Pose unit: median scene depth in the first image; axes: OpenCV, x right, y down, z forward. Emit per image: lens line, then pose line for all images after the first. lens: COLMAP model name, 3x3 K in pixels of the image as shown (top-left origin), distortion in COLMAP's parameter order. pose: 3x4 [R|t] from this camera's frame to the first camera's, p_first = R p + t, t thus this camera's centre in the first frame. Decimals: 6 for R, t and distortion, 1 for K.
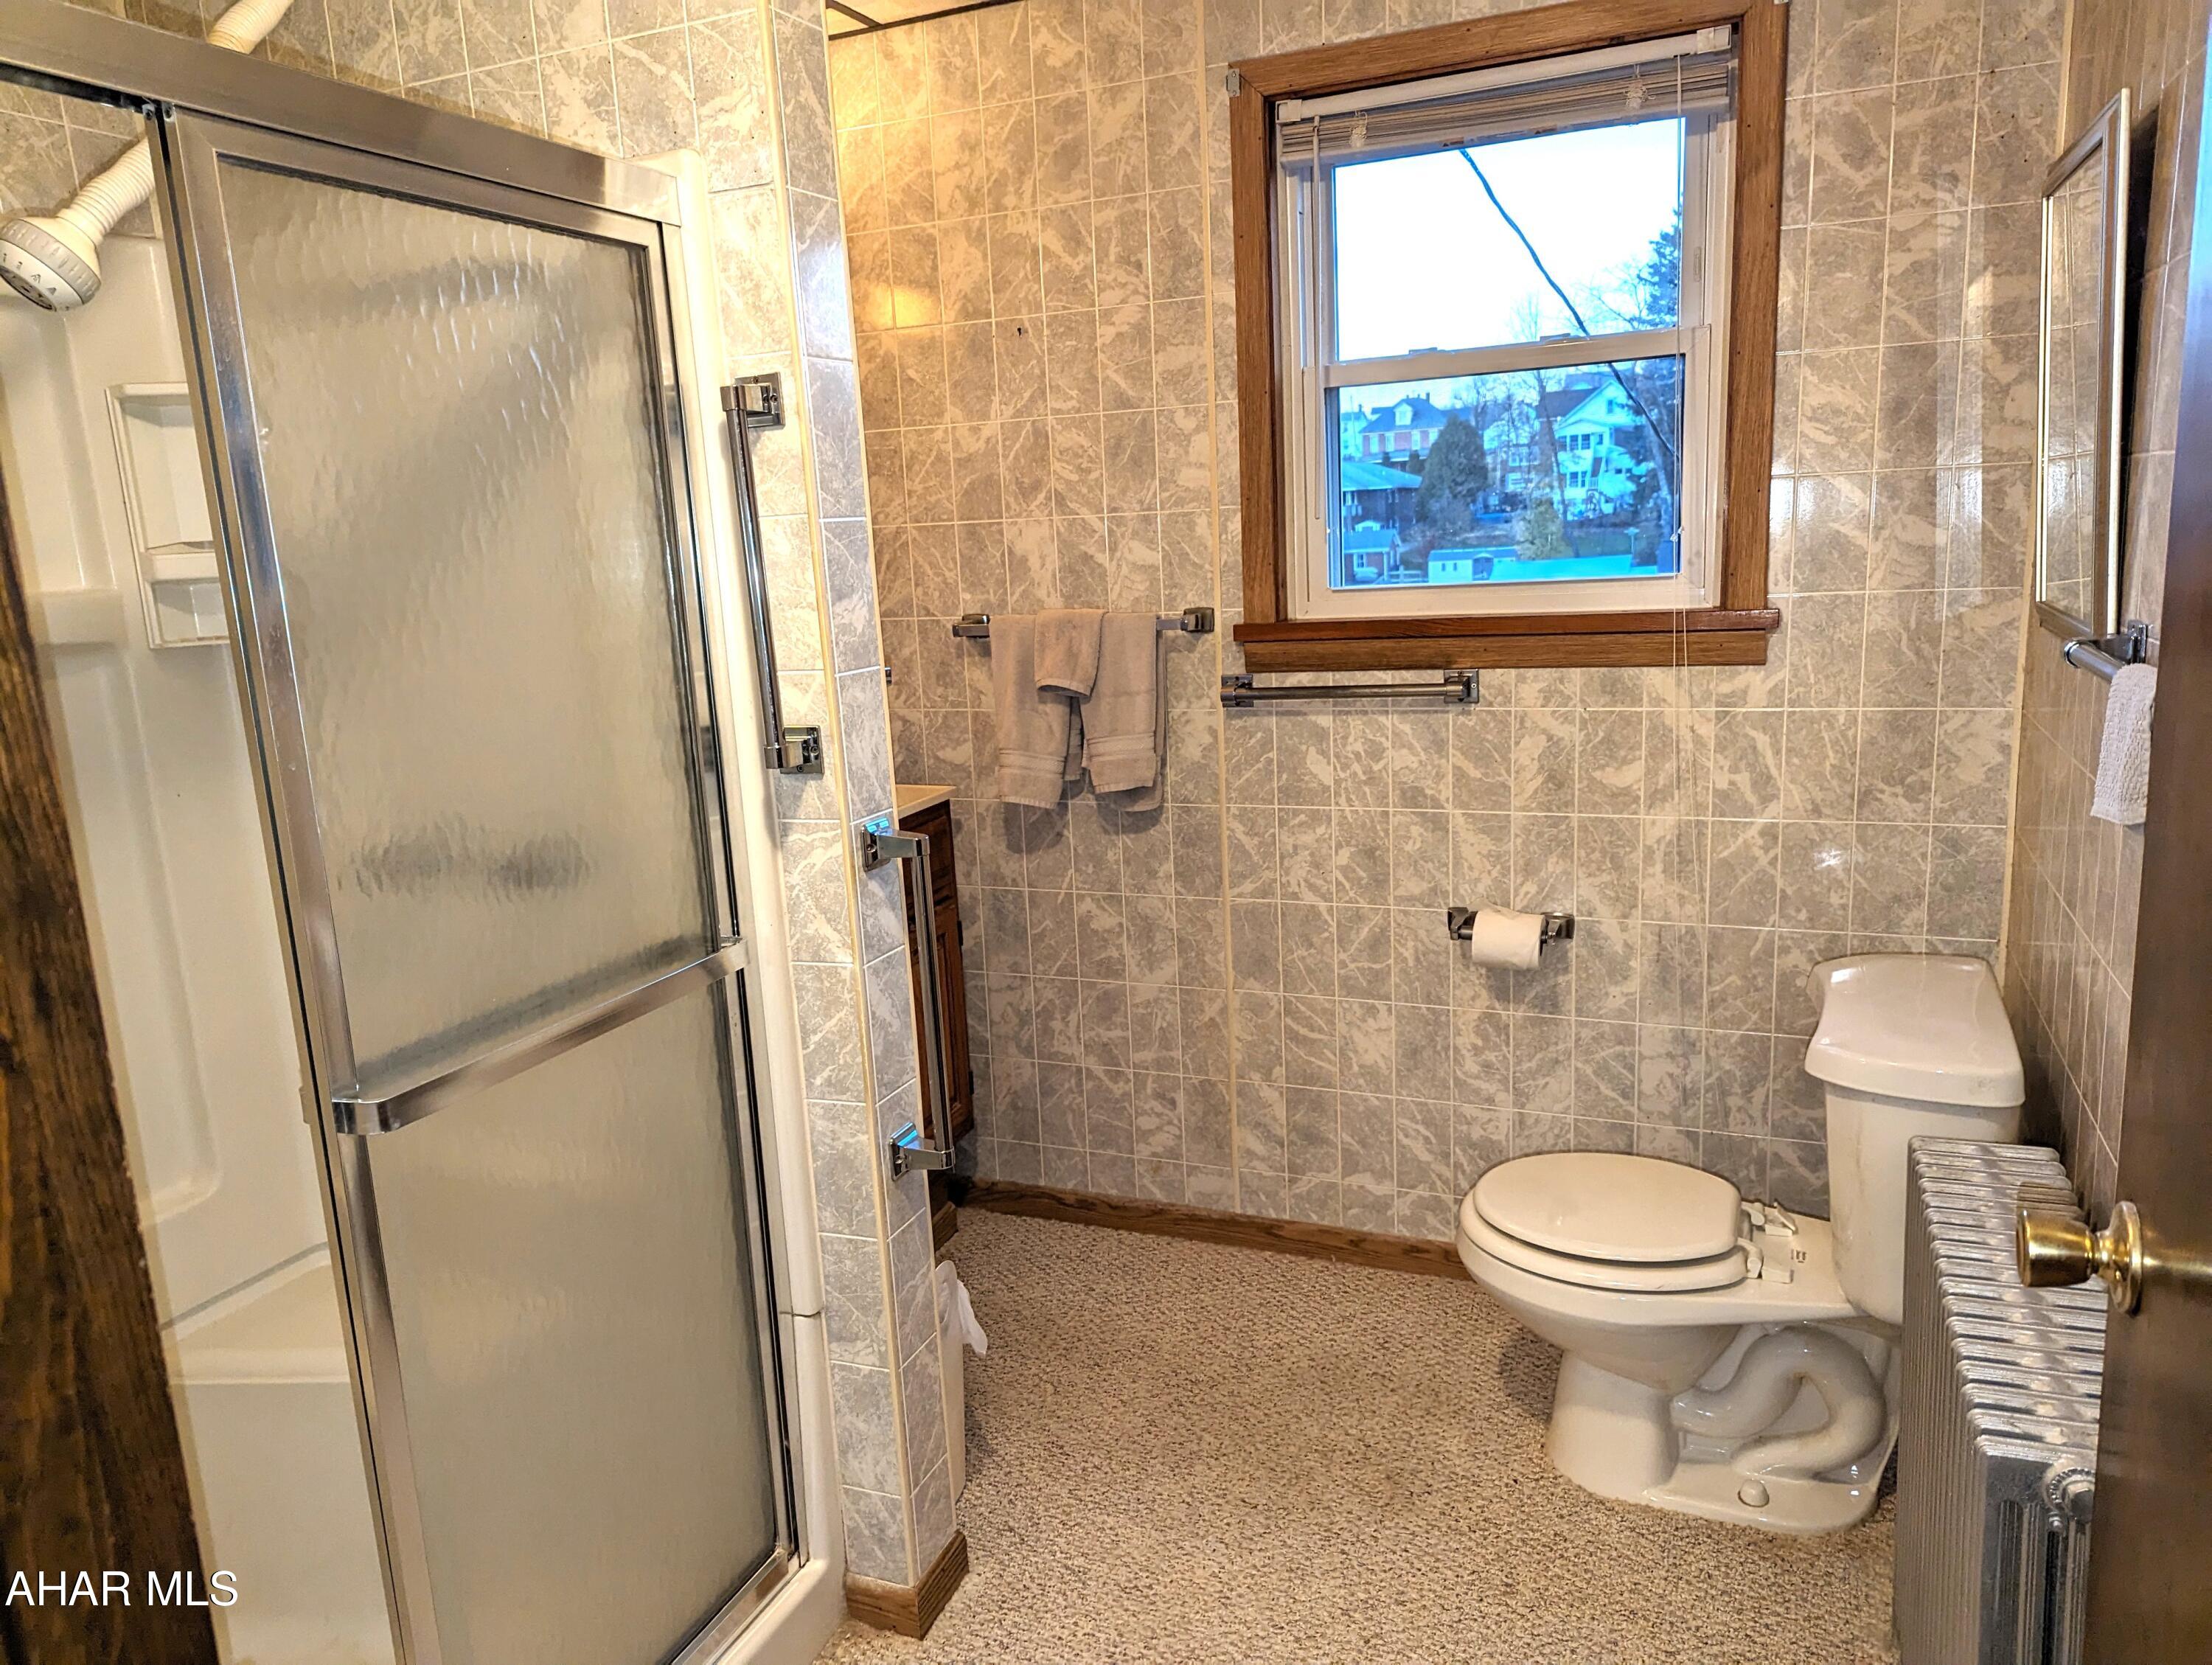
lens RADIAL K [[1557.9, 0, 1086.9], [0, 1557.9, 828.6], [0, 0, 1]] dist [0.065170, -0.056067]
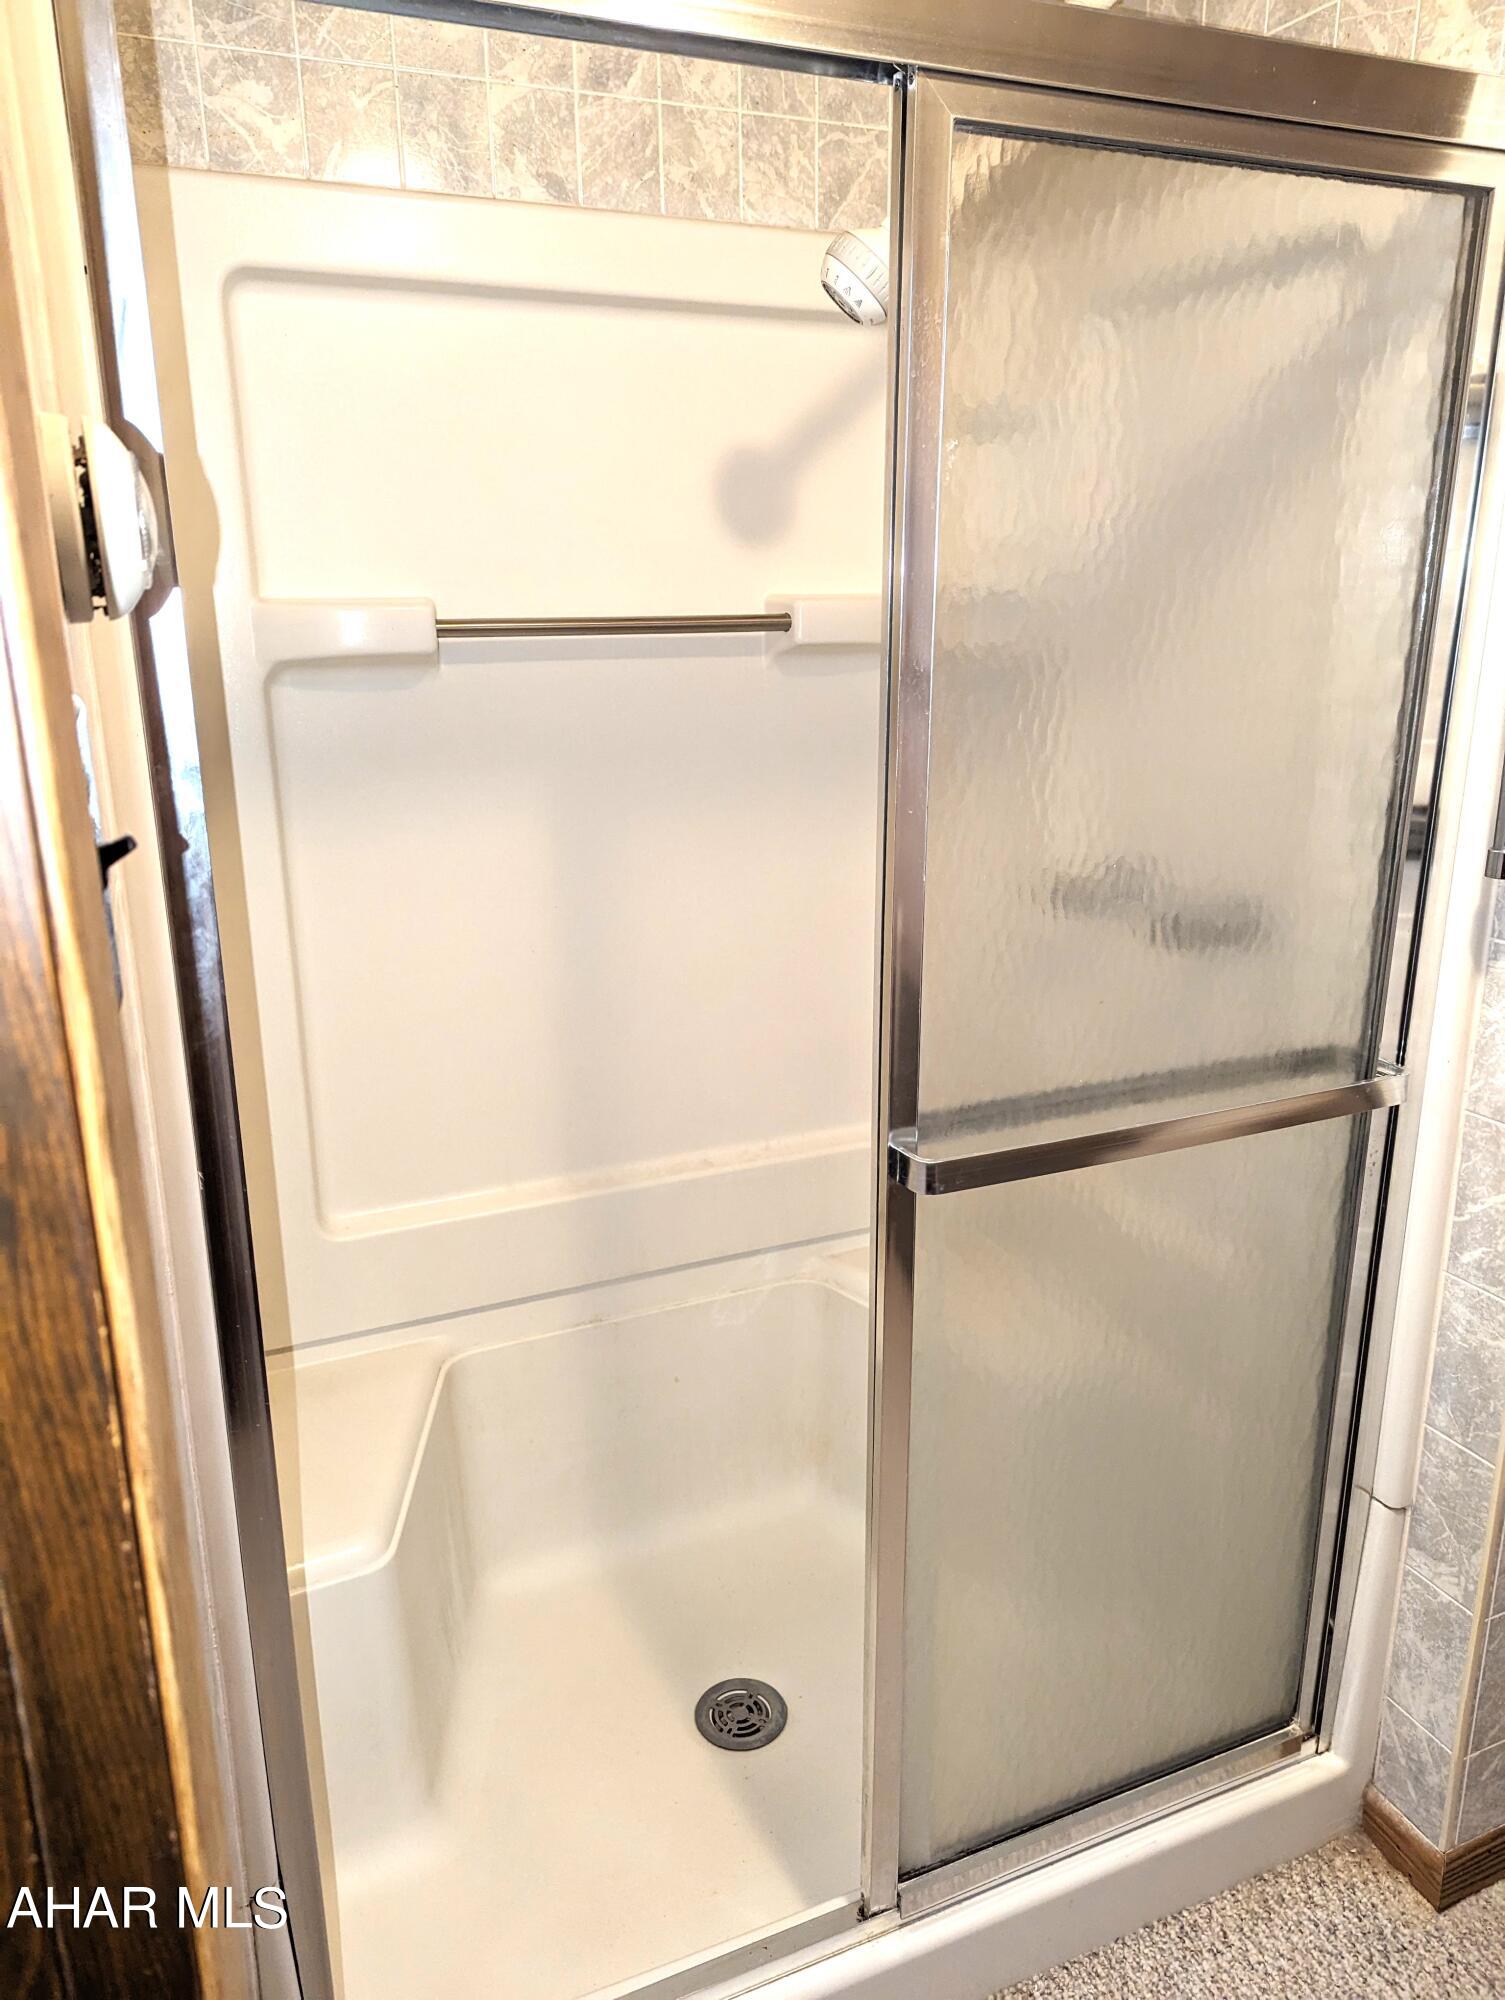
lens RADIAL K [[1405.4, 0, 767.2], [0, 1405.4, 980.8], [0, 0, 1]] dist [0.062790, -0.047543]
pose [[0.726688, 0.244015, -0.642169, 0.006801], [-0.167132, 0.969500, 0.179268, -0.053681], [0.666327, -0.022945, 0.745307, 0.207408]]
